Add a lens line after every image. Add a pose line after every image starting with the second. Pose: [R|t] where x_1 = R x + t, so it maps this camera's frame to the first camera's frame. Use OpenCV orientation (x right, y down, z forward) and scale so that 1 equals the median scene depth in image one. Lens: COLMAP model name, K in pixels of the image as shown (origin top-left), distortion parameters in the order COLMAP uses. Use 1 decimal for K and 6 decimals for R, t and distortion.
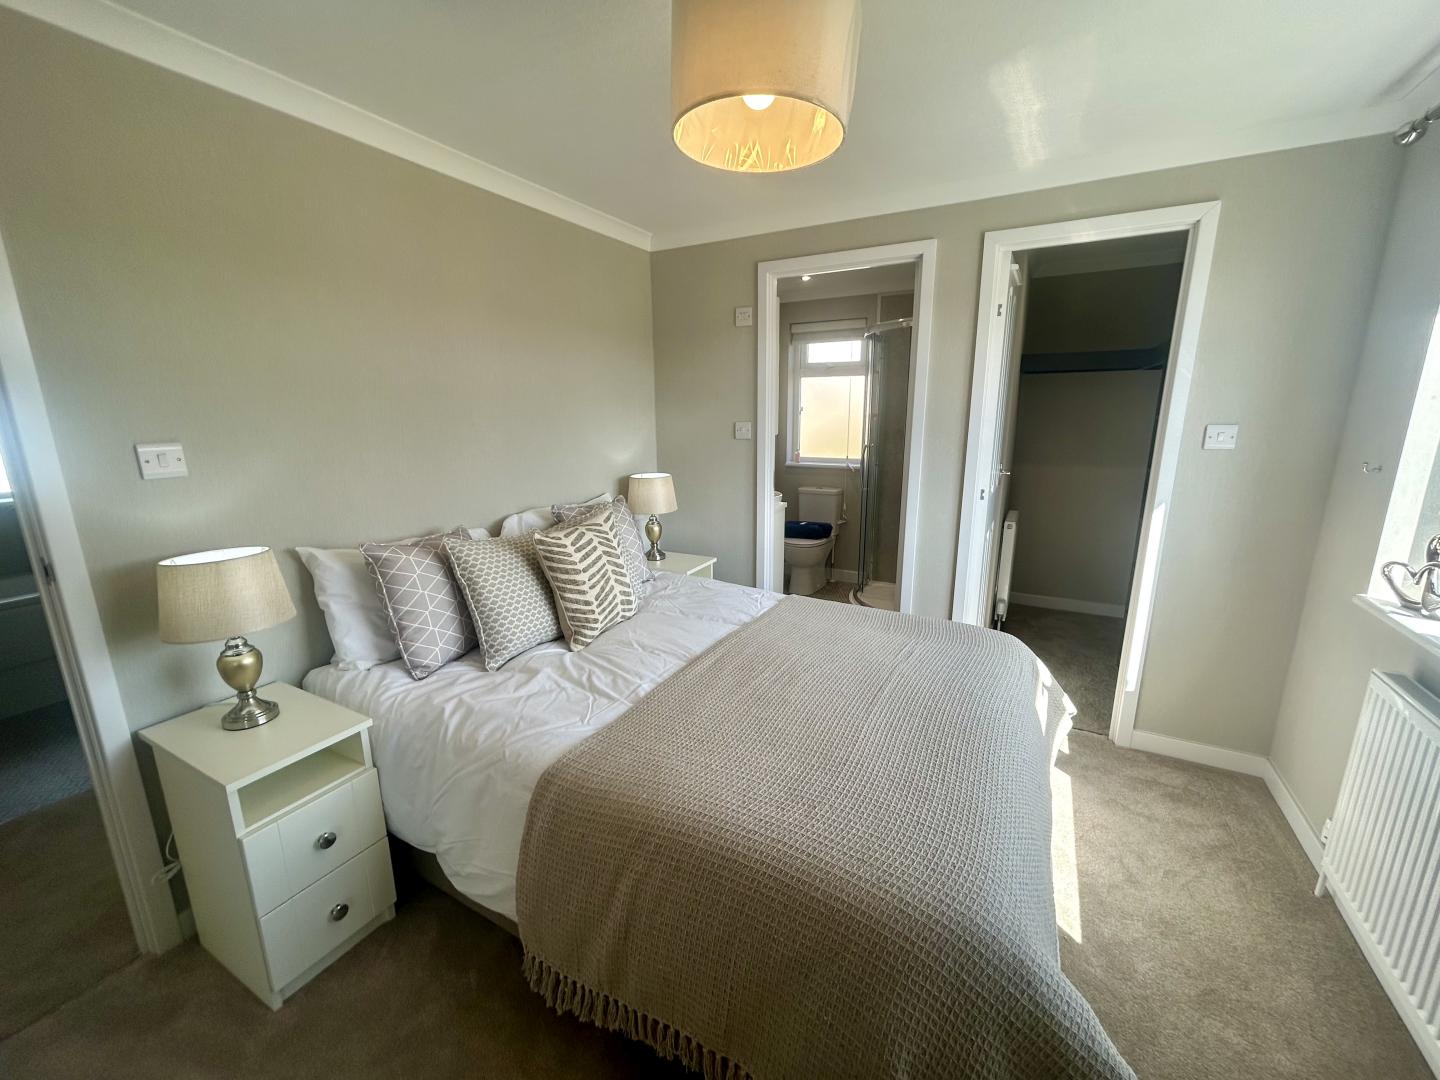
lens RADIAL K [[581.4, 0, 722.2], [0, 581.4, 540.5], [0, 0, 1]] dist [0.003461, 0.000863]
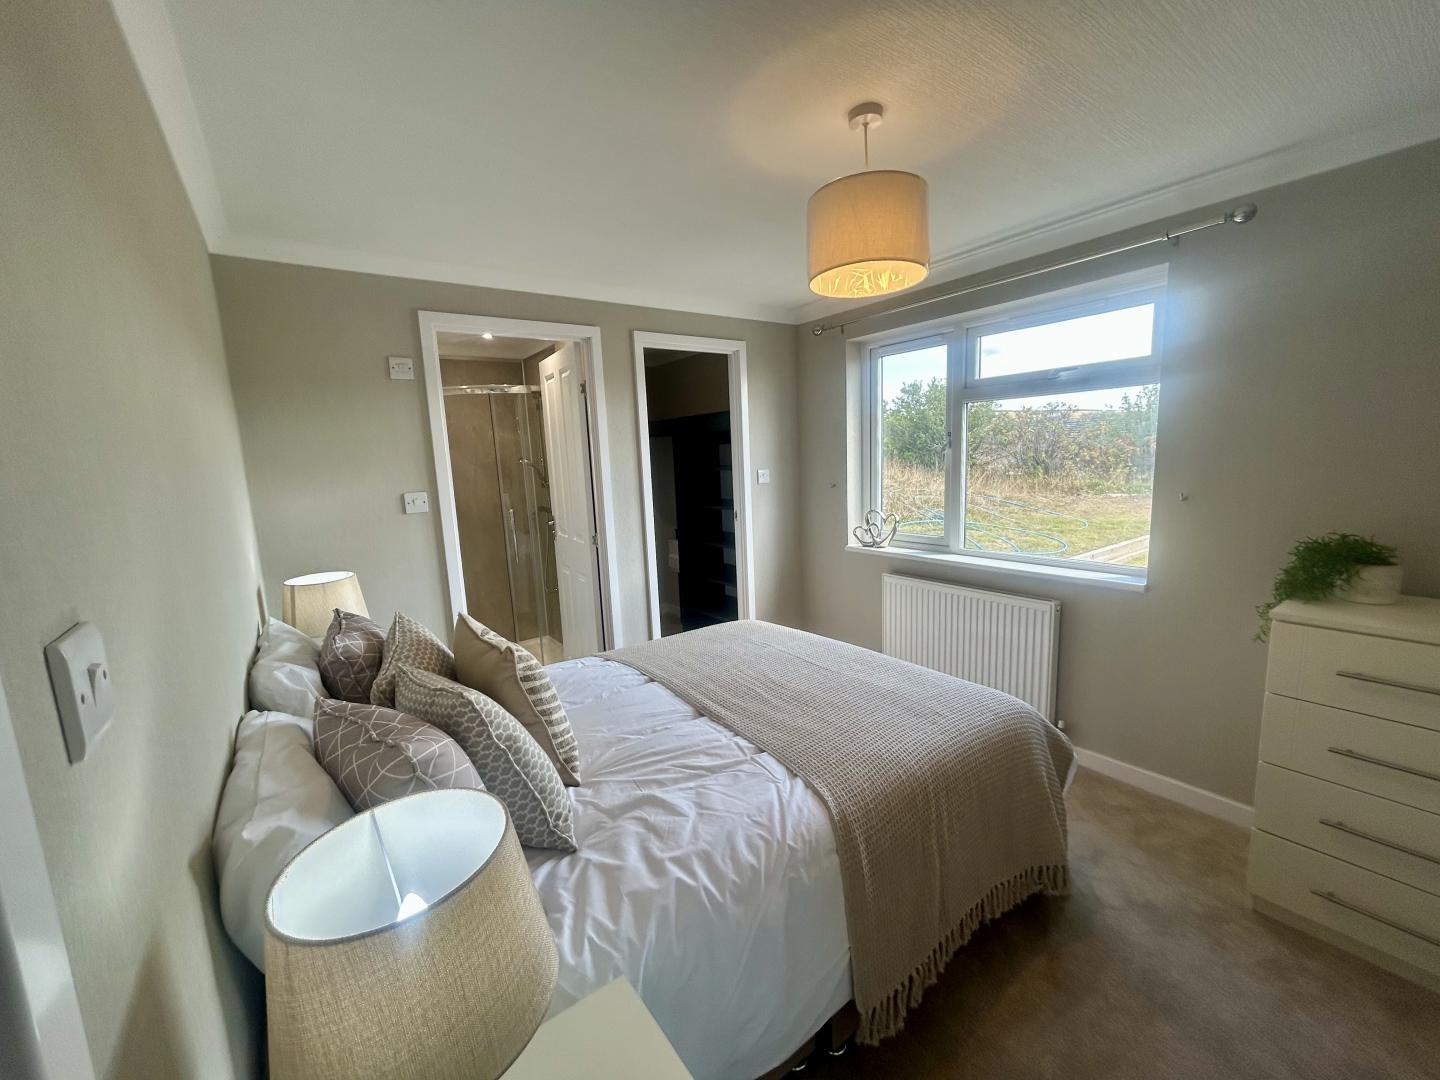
lens RADIAL K [[581.4, 0, 718.3], [0, 581.4, 537.7], [0, 0, 1]] dist [0.003461, 0.000863]
pose [[0.429560, -0.140559, 0.892032, -0.756967], [0.246057, 0.968654, 0.034143, -0.095667], [-0.868870, 0.204824, 0.450680, 0.397303]]
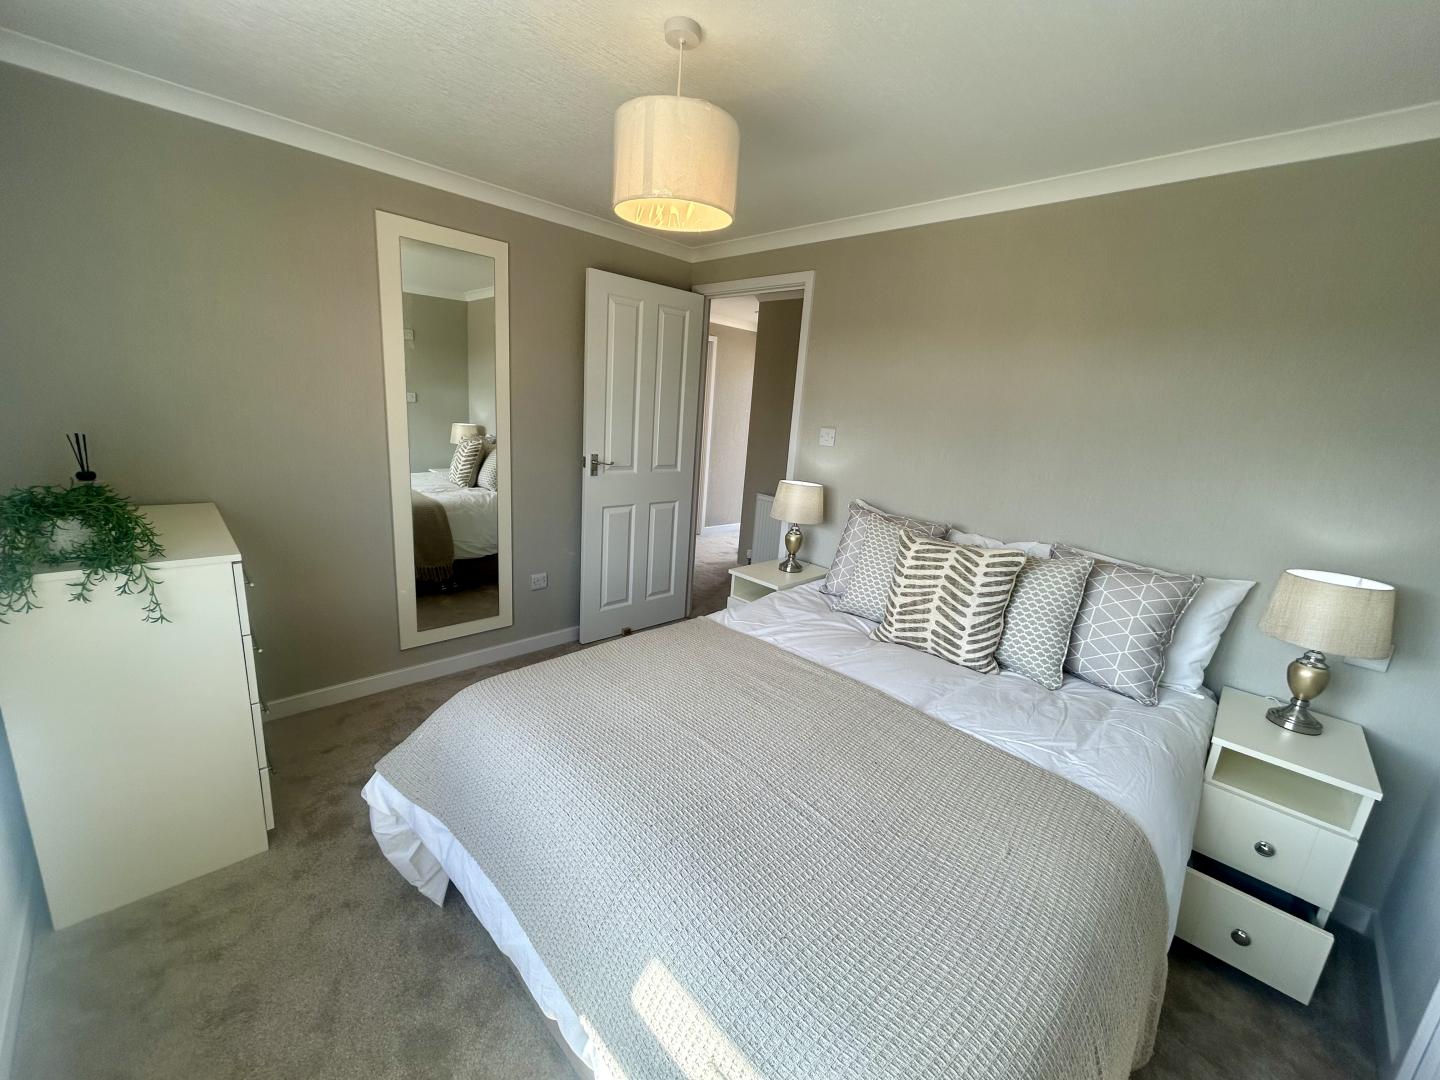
lens RADIAL K [[581.4, 0, 713.8], [0, 581.4, 540.9], [0, 0, 1]] dist [0.003461, 0.000863]
pose [[-0.297112, 0.207069, -0.932119, 0.770191], [-0.279329, 0.914648, 0.292224, -0.201147], [0.913071, 0.347192, -0.213912, 0.837937]]
